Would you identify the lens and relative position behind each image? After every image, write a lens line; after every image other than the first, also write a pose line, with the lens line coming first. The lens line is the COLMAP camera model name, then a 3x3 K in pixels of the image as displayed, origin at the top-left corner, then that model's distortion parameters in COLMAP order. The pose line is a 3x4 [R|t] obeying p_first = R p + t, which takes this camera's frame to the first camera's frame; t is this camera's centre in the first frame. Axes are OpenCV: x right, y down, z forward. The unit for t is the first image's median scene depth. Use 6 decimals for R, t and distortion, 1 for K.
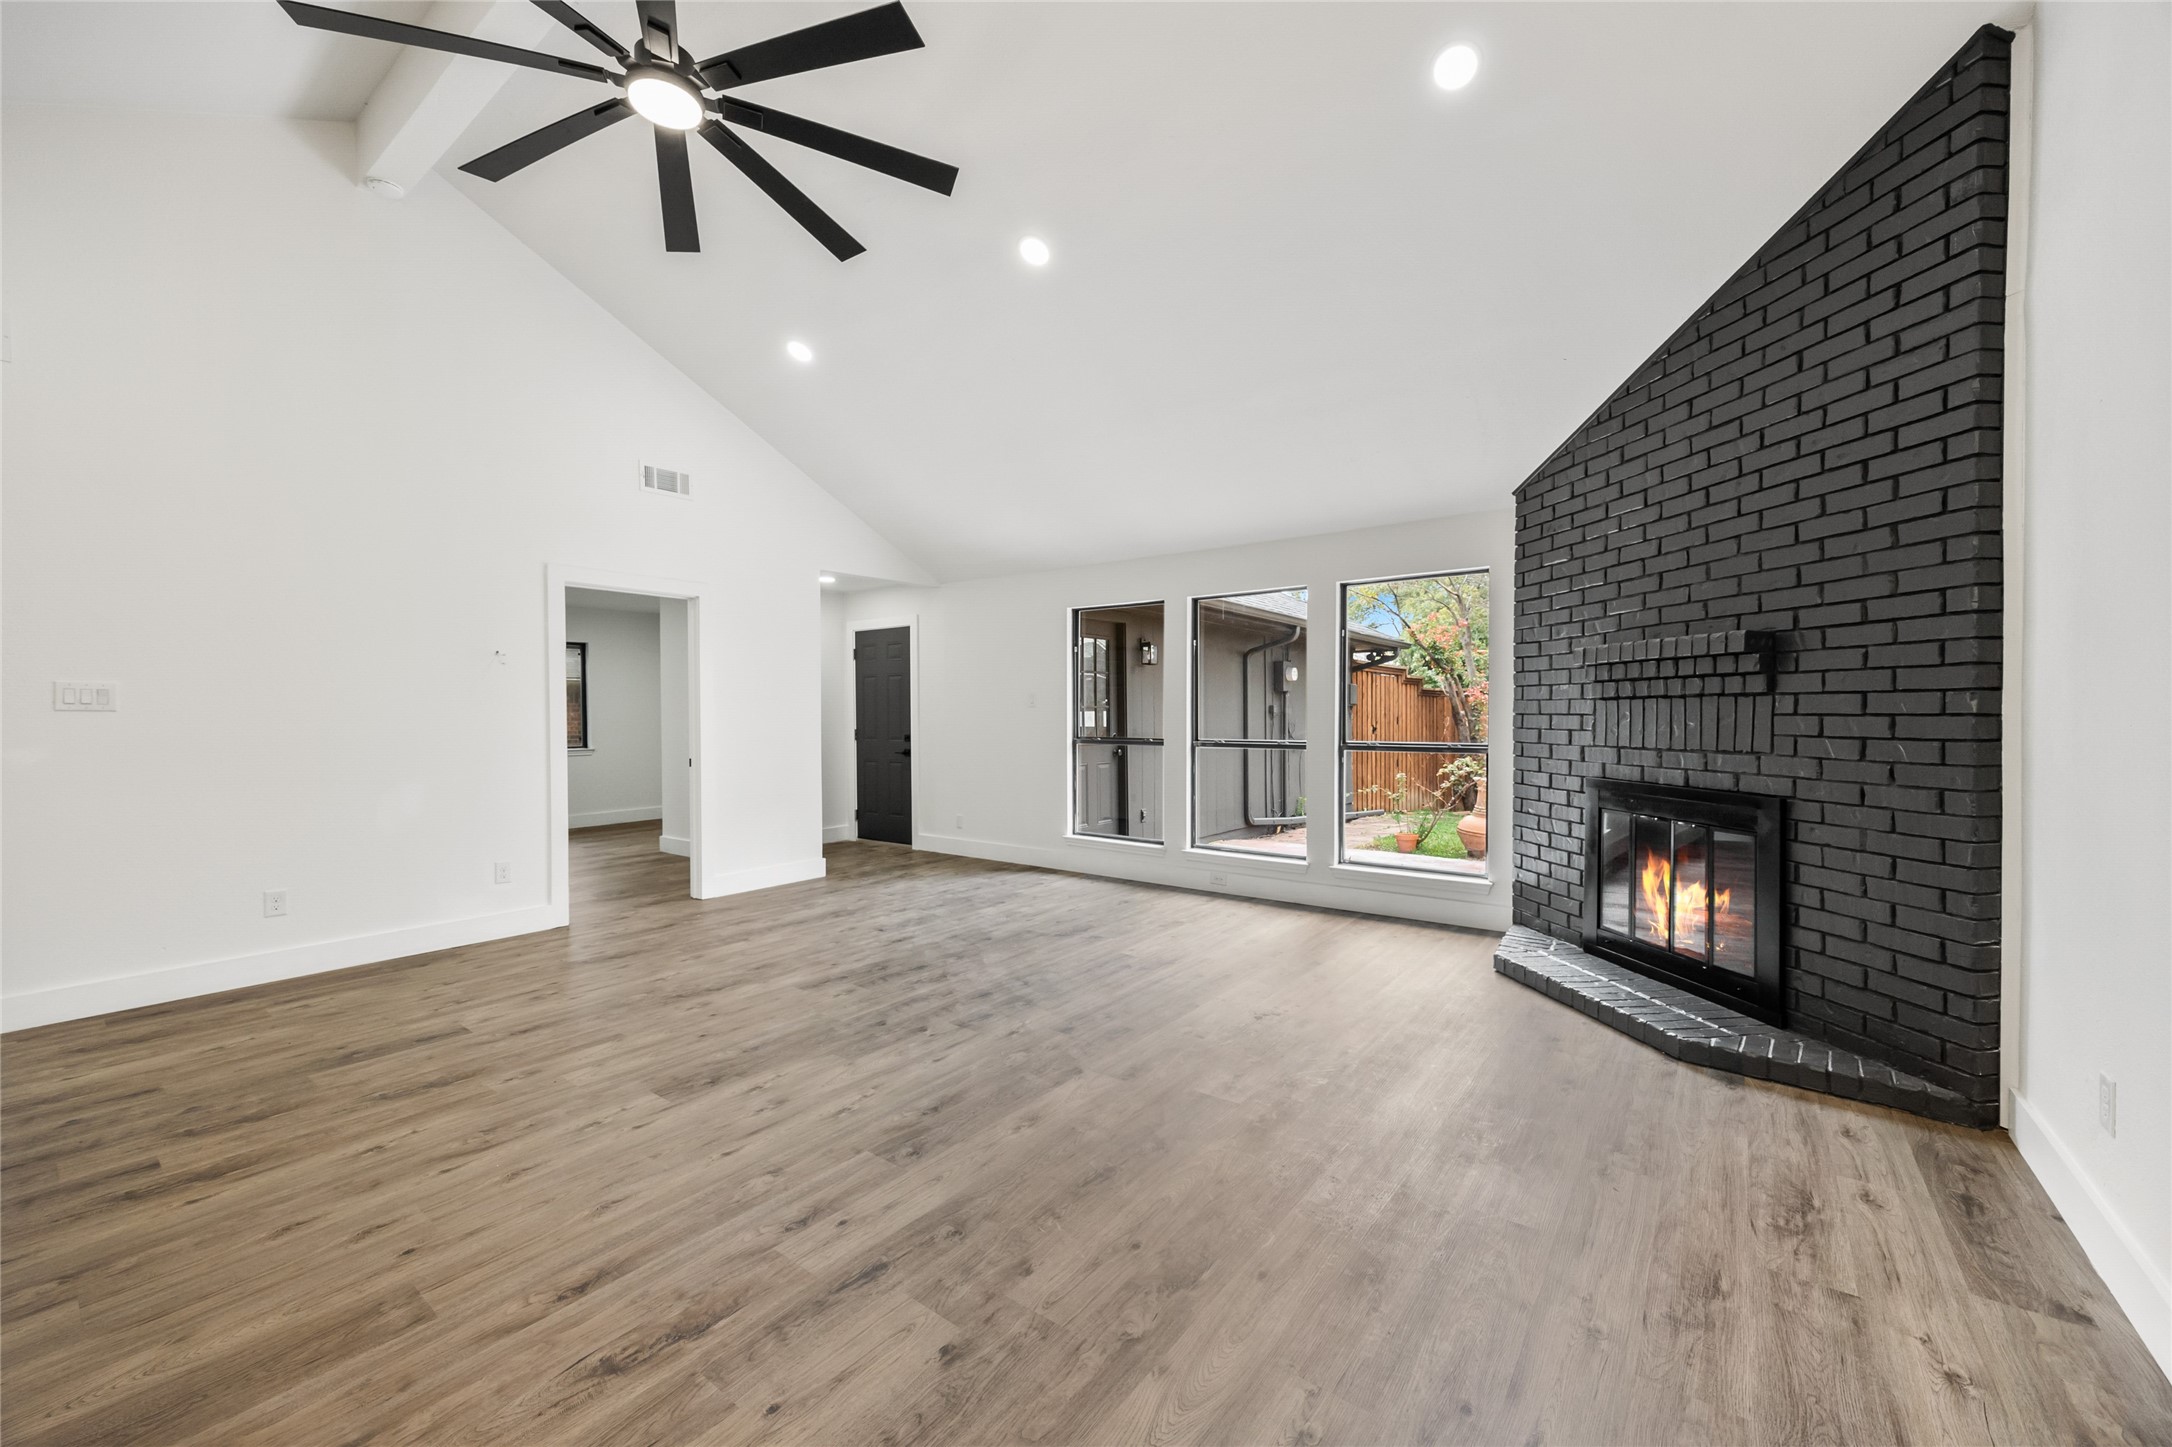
lens RADIAL K [[845.4, 0, 1101.9], [0, 845.4, 726.0], [0, 0, 1]] dist [0.001620, -0.000064]
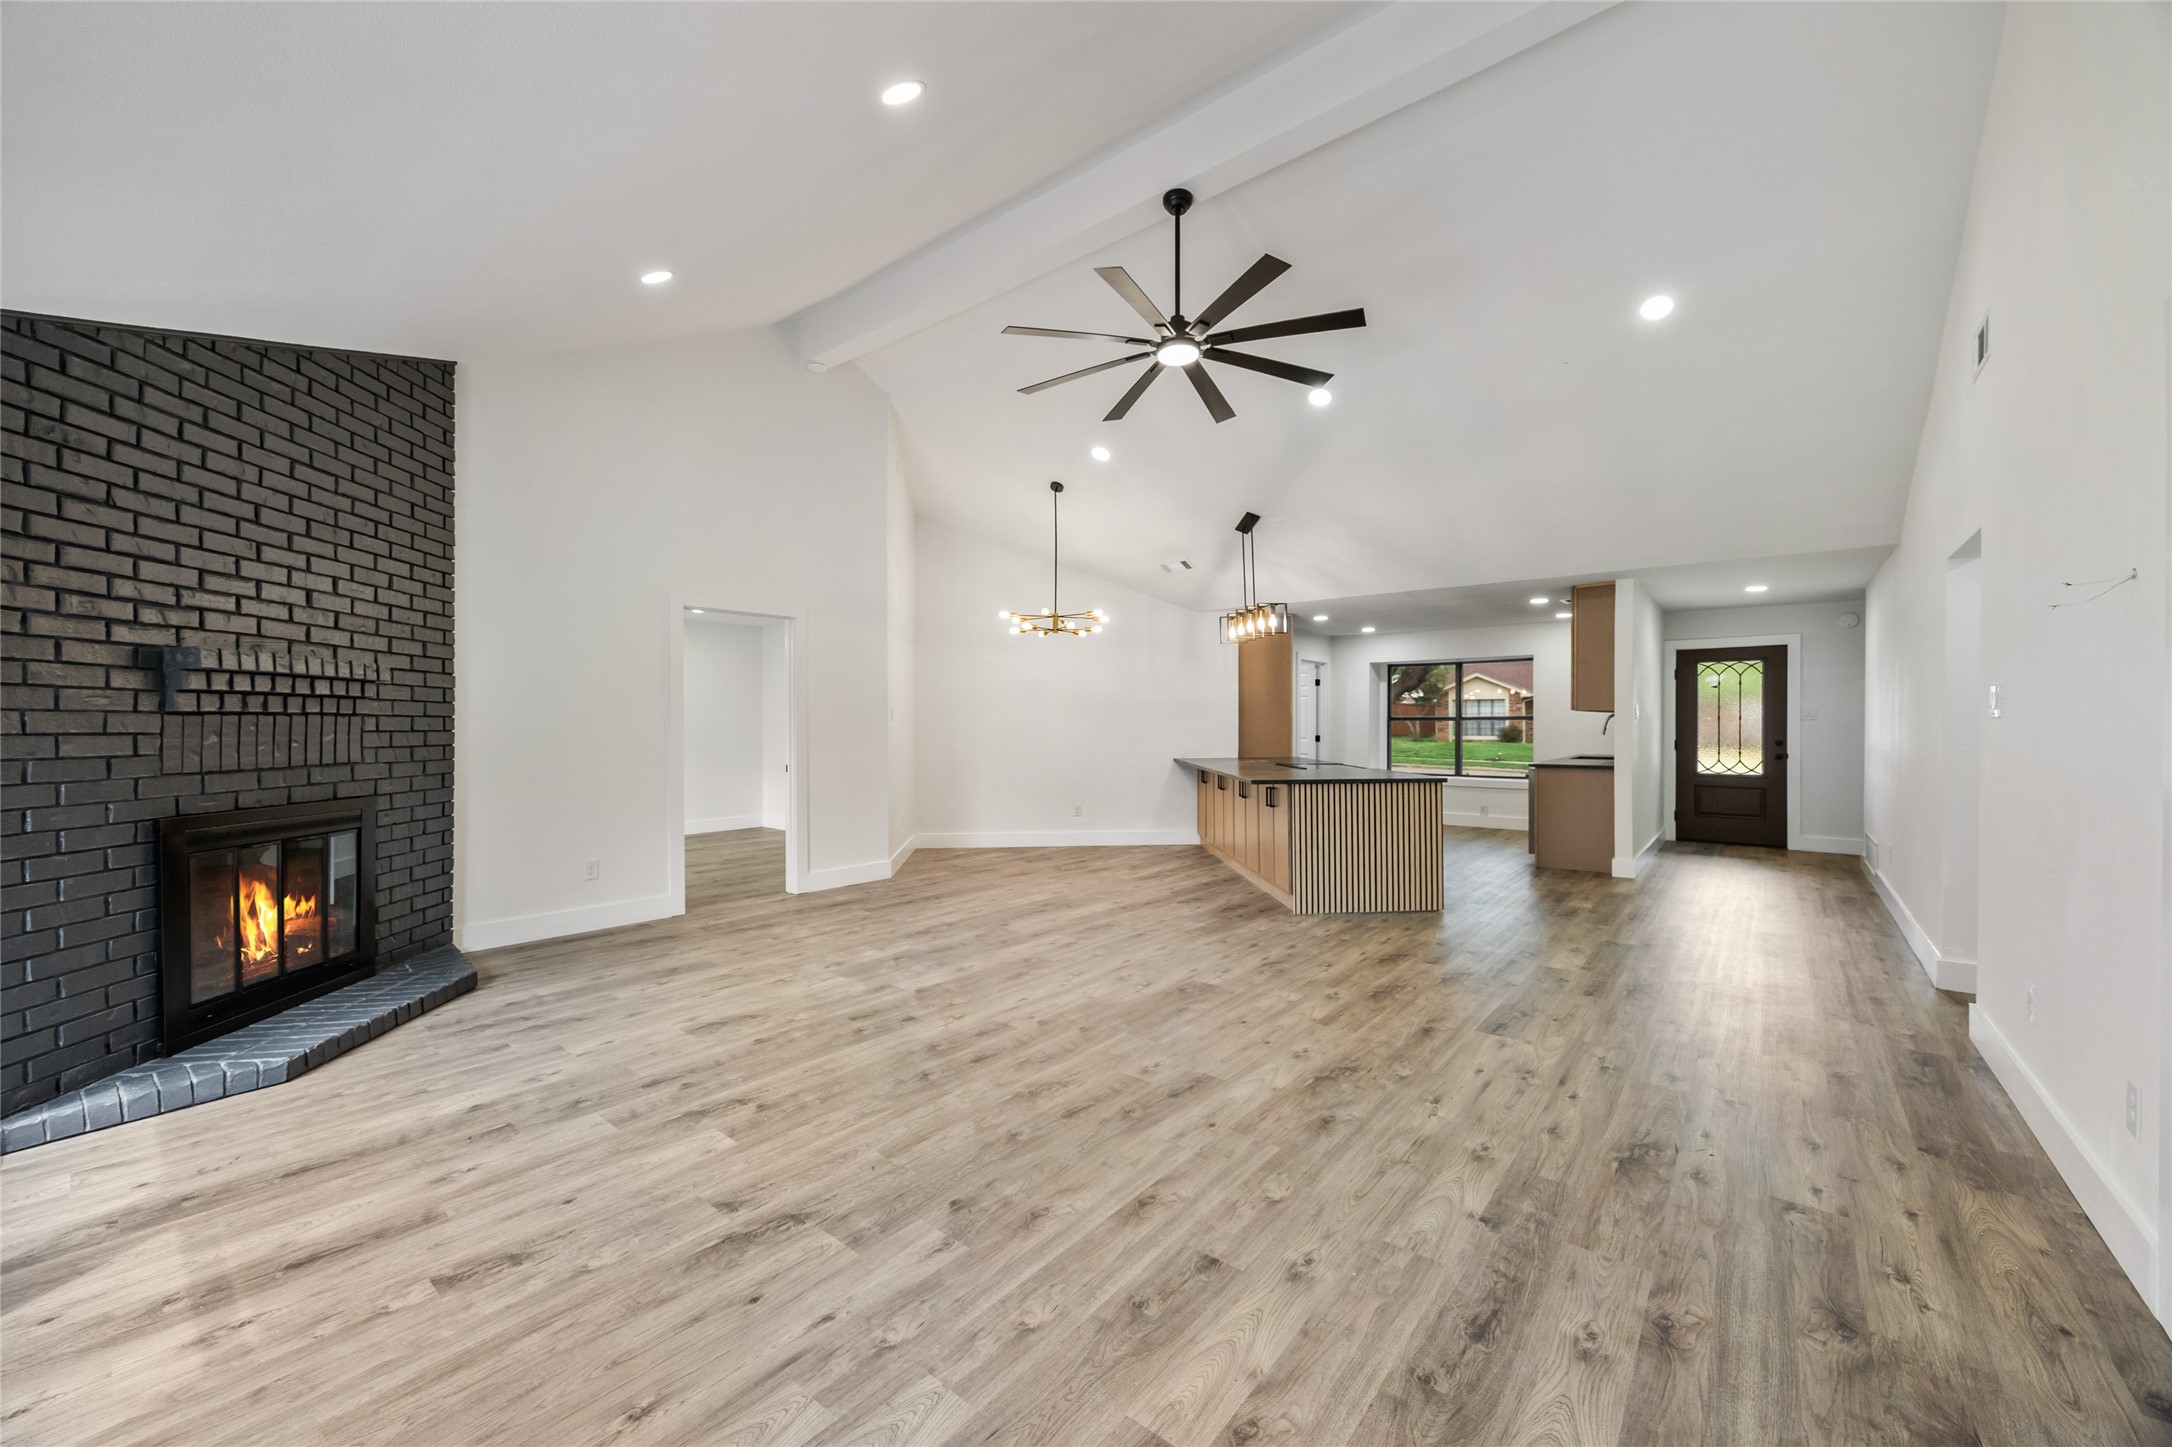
lens RADIAL K [[824.3, 0, 1093.3], [0, 824.3, 729.8], [0, 0, 1]] dist [-0.008845, 0.000070]
pose [[-0.999011, 0.007732, 0.043782, -0.341303], [0.008771, 0.999683, 0.023594, -0.034576], [-0.043586, 0.023955, -0.998762, 2.125135]]
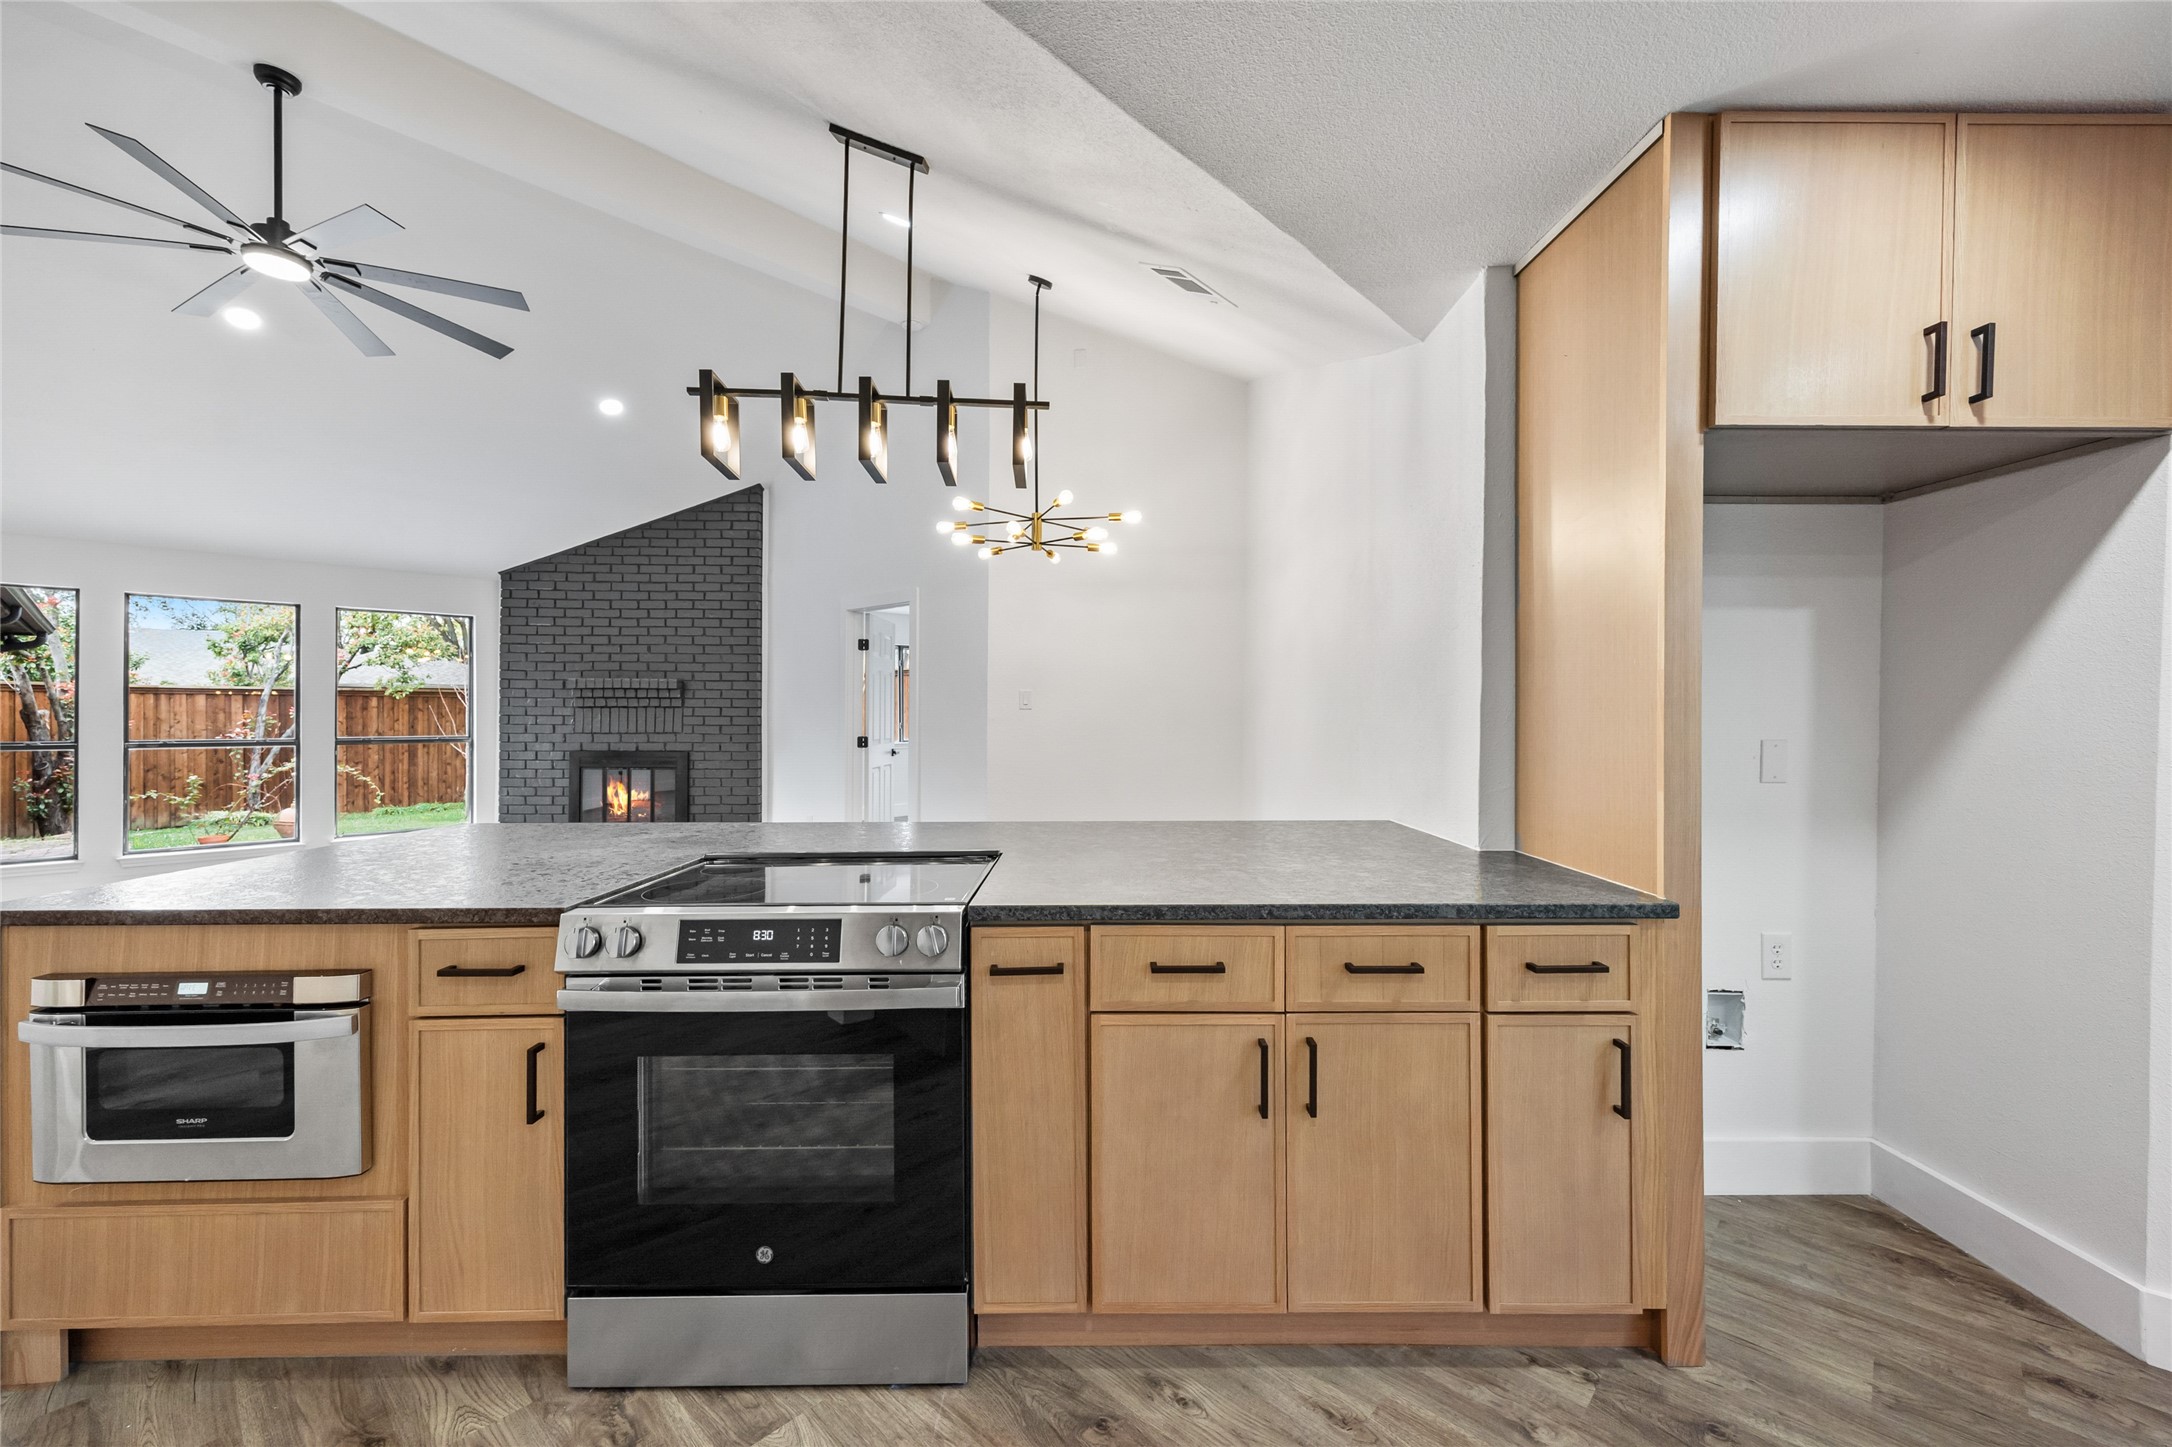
lens RADIAL K [[876.1, 0, 1086.0], [0, 876.1, 715.1], [0, 0, 1]] dist [0.007170, -0.000722]
pose [[0.108972, 0.004865, 0.994033, -1.450595], [0.010710, 0.999924, -0.006068, 0.009851], [-0.993987, 0.011308, 0.108911, -0.352915]]
